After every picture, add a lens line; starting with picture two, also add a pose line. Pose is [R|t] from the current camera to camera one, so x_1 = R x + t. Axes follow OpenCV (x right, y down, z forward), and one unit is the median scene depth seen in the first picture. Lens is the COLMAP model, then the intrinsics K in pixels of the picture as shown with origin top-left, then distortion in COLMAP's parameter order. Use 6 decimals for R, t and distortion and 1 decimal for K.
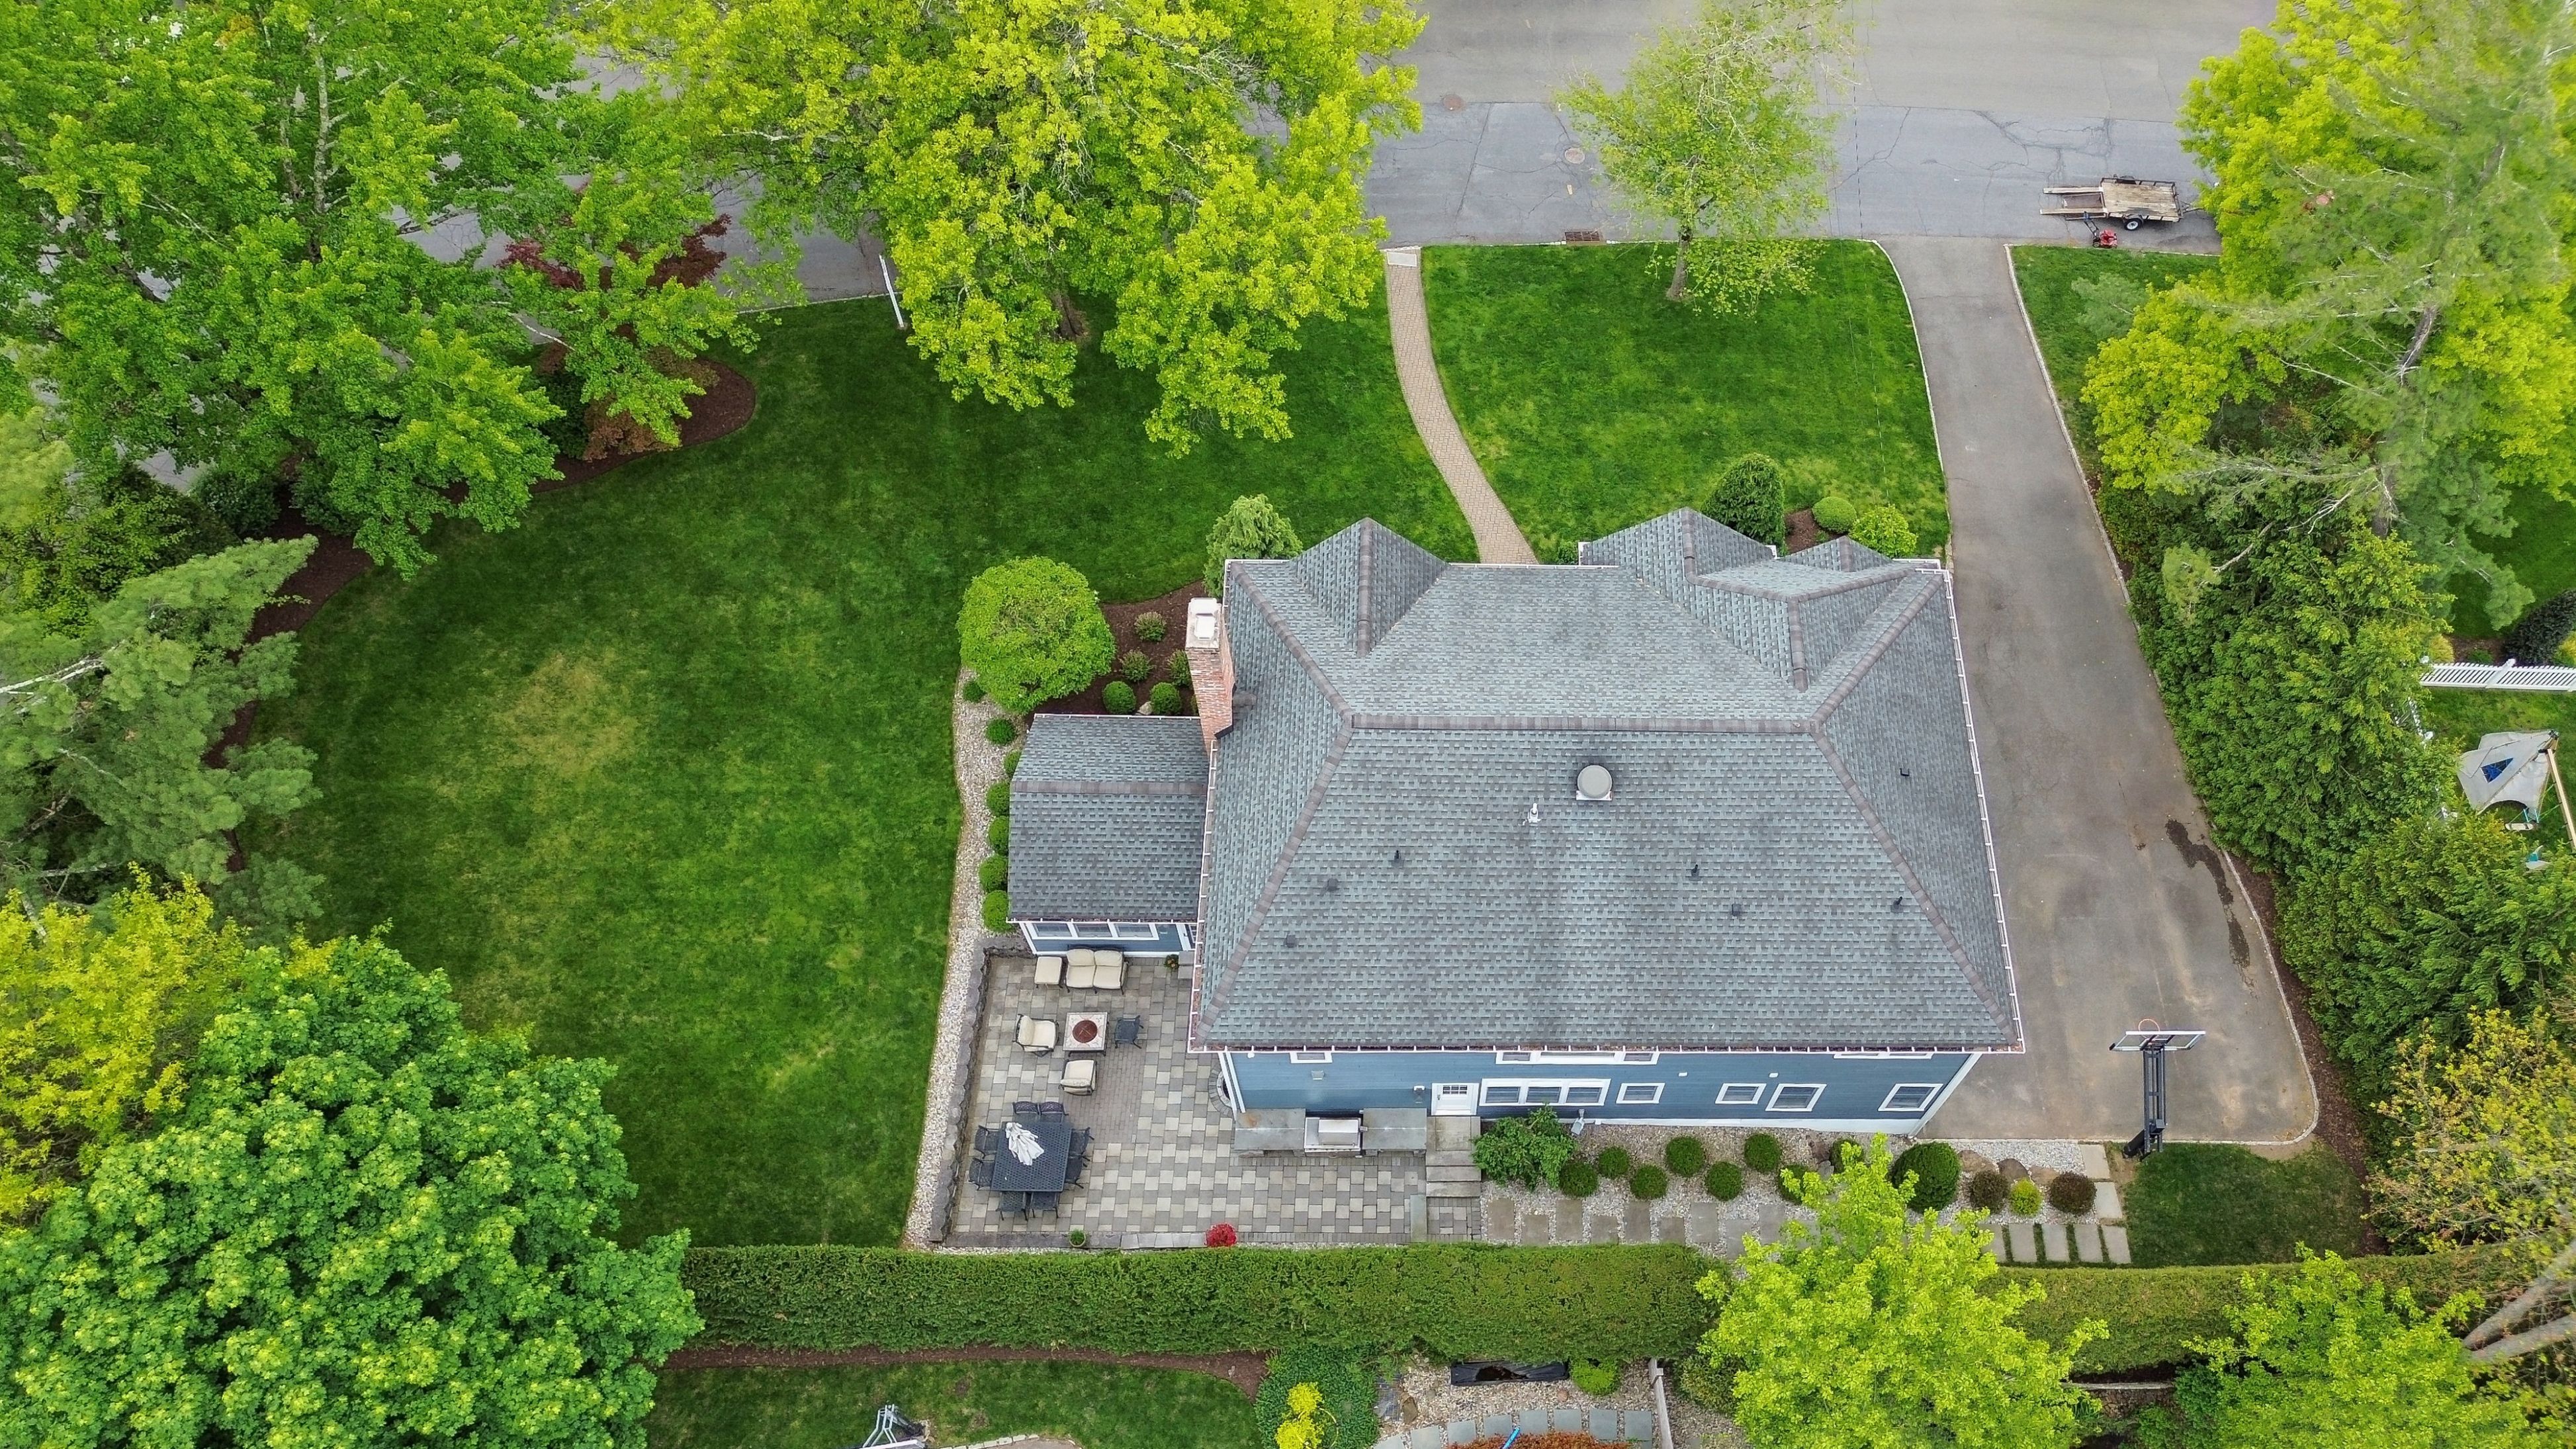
lens RADIAL K [[1812.8, 0, 1289.1], [0, 1812.8, 648.2], [0, 0, 1]] dist [0.047211, -0.042490]
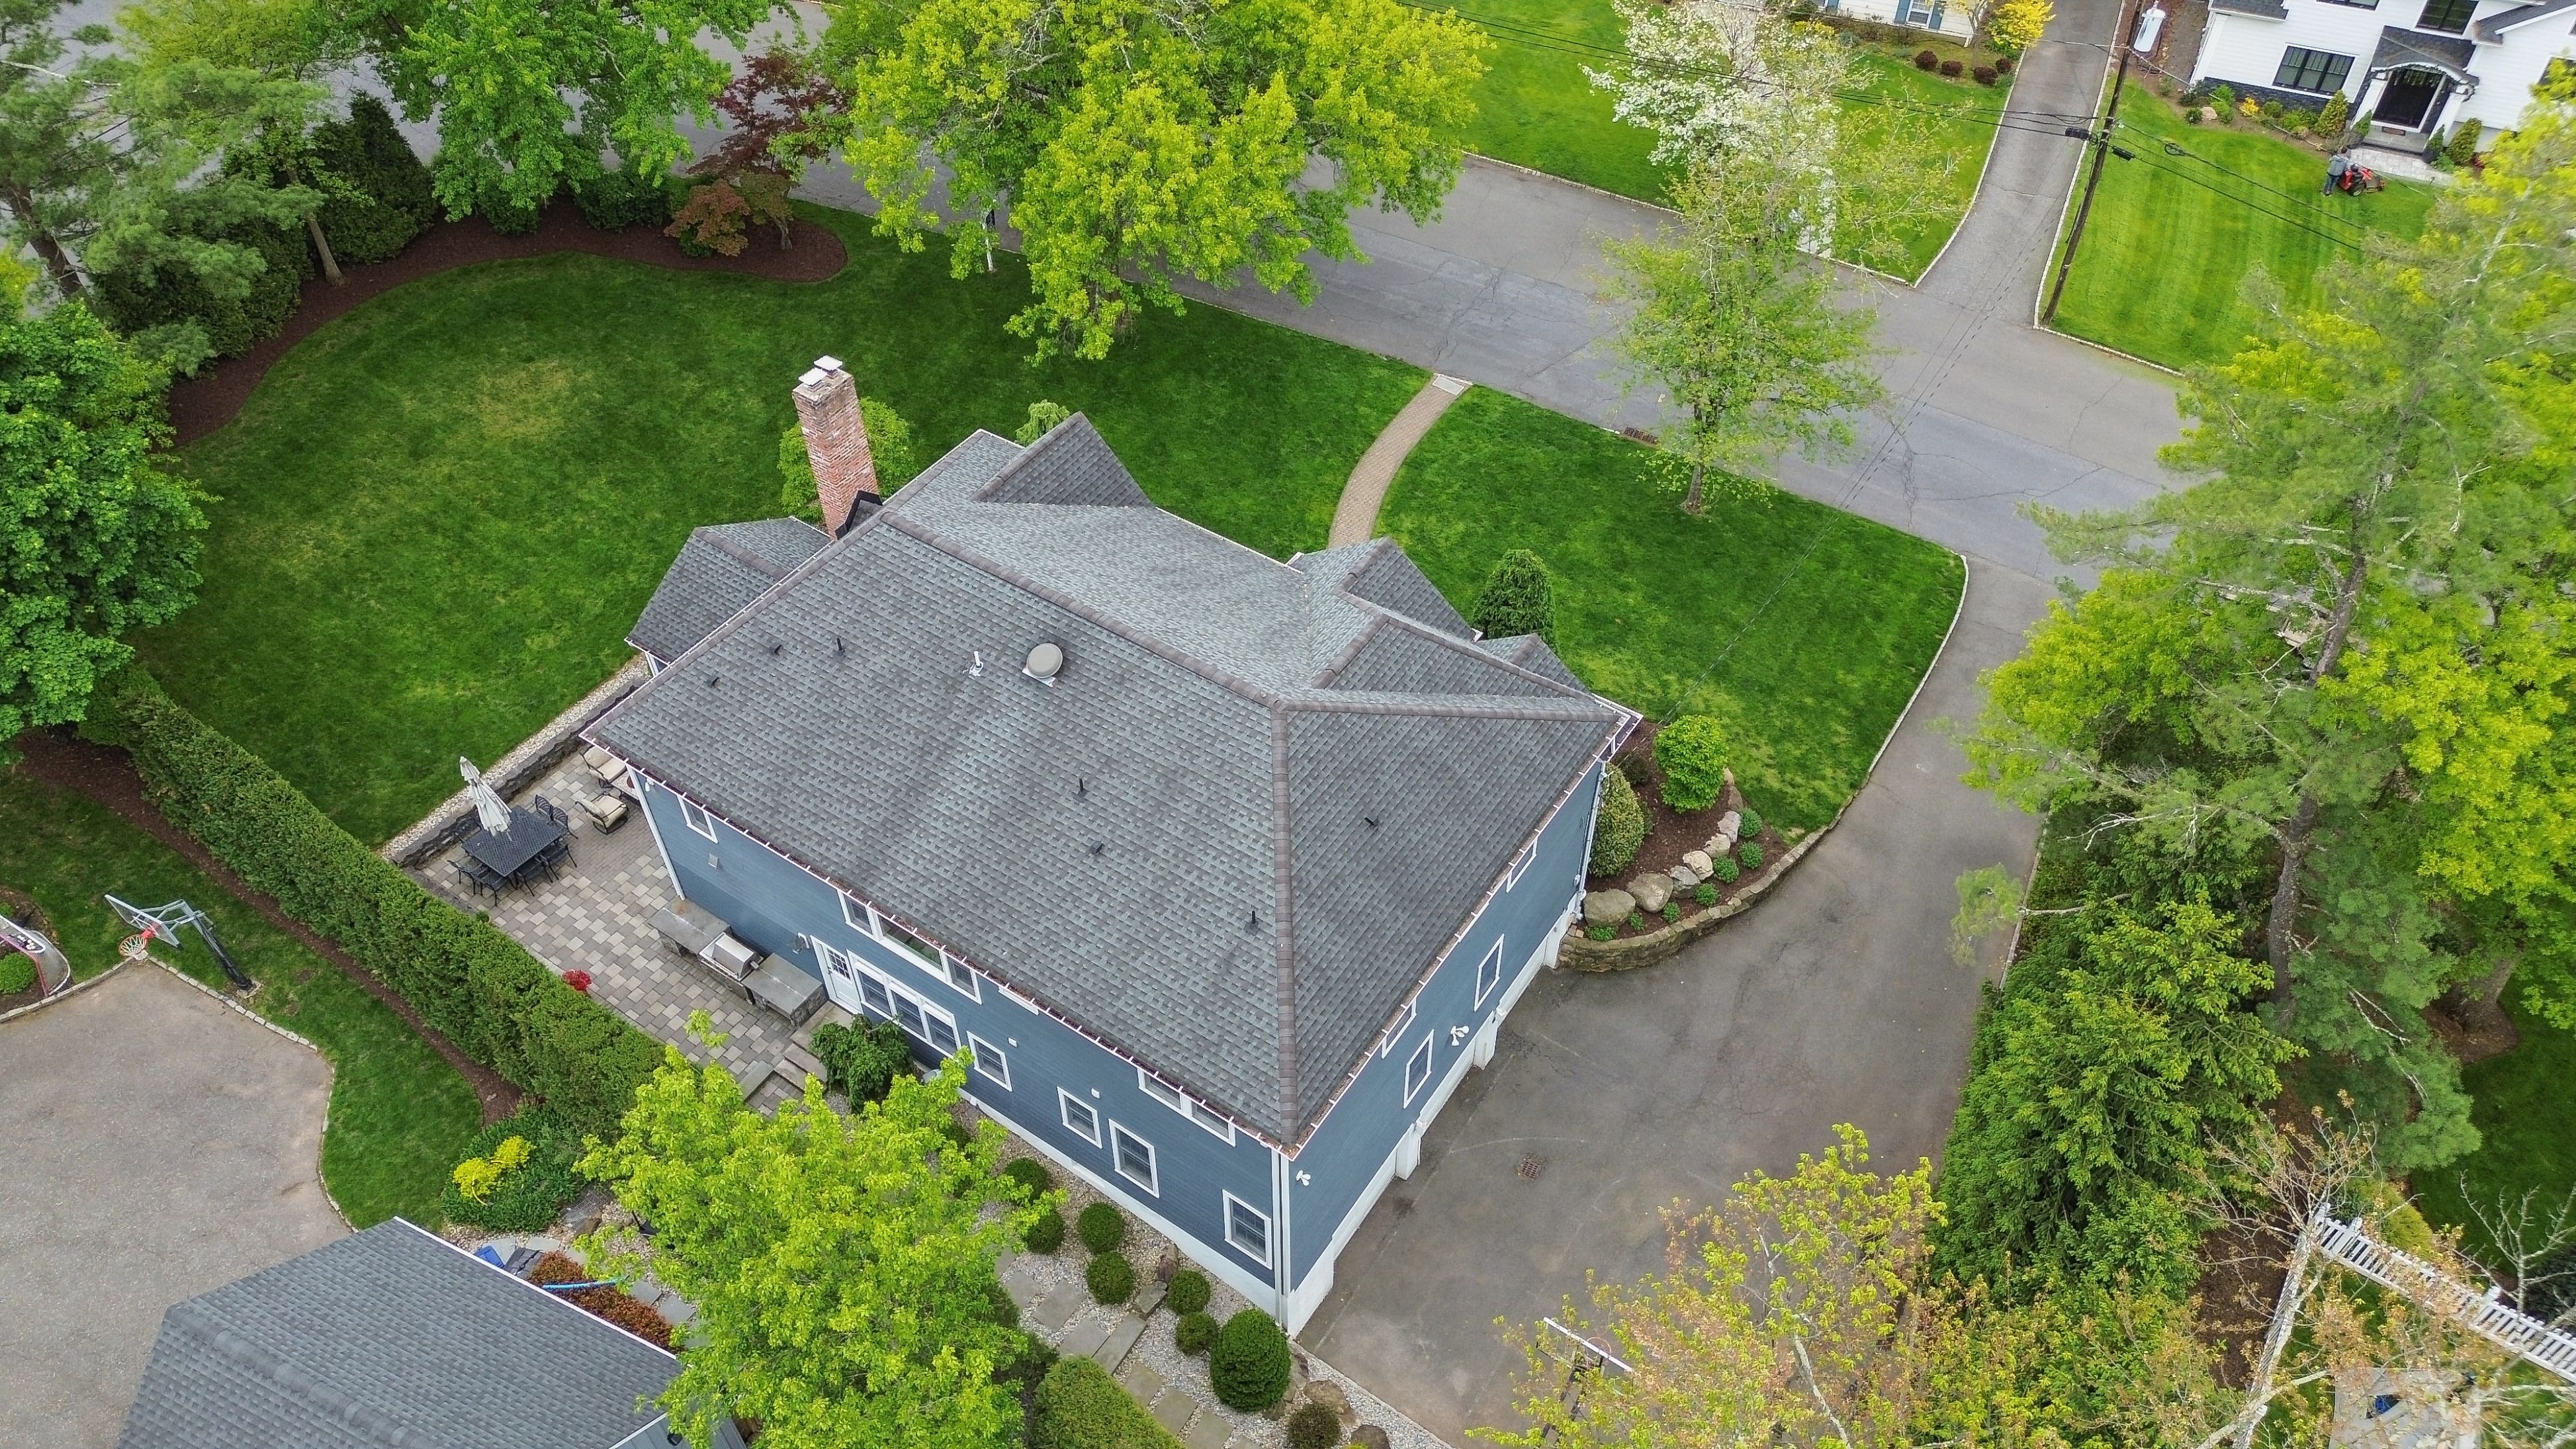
lens RADIAL K [[1667.4, 0, 1197.1], [0, 1667.4, 659.7], [0, 0, 1]] dist [0.041863, -0.035536]
pose [[0.819261, 0.380619, -0.428884, 0.506336], [-0.473099, 0.871293, -0.130481, 0.125750], [0.324020, 0.309803, 0.893887, 0.244415]]
